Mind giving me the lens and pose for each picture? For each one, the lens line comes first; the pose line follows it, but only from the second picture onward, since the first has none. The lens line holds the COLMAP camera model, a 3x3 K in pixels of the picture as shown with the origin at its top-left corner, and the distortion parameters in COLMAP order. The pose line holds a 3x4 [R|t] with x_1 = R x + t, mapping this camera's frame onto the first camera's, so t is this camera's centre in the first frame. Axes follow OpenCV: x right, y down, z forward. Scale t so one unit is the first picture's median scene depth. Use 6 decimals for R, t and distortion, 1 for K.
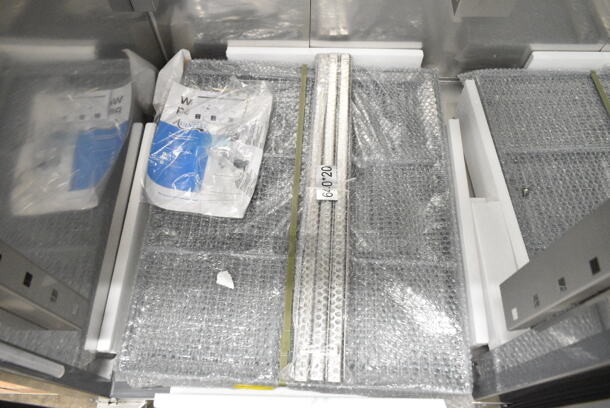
lens RADIAL K [[467.7, 0, 303.5], [0, 467.7, 204.4], [0, 0, 1]] dist [-0.014536, -0.000517]
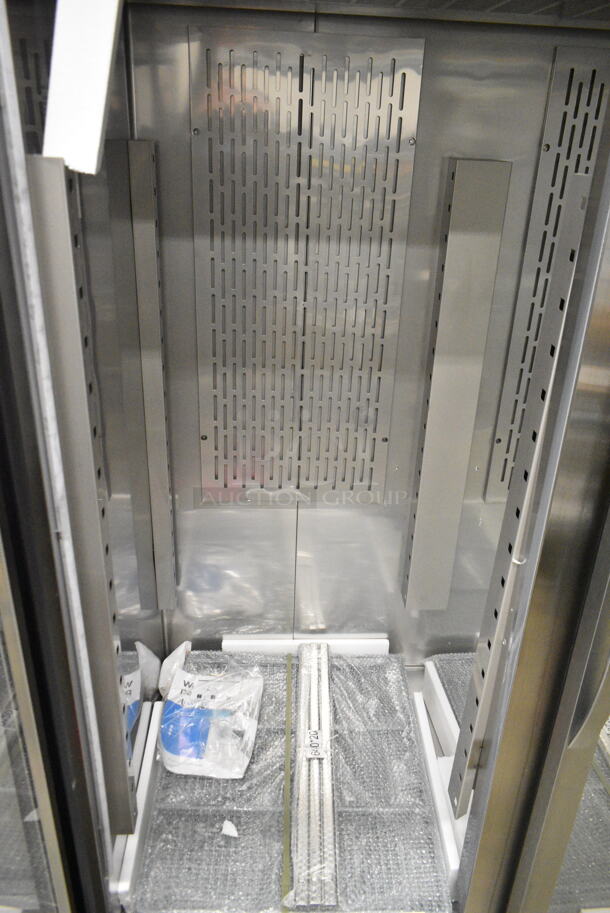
lens RADIAL K [[700.1, 0, 304.6], [0, 700.1, 457.2], [0, 0, 1]] dist [-0.014536, -0.000517]
pose [[0.997734, 0.001721, 0.067259, -0.081424], [0.038411, 0.806180, -0.590422, 0.353726], [-0.055239, 0.591668, 0.804287, -0.727736]]
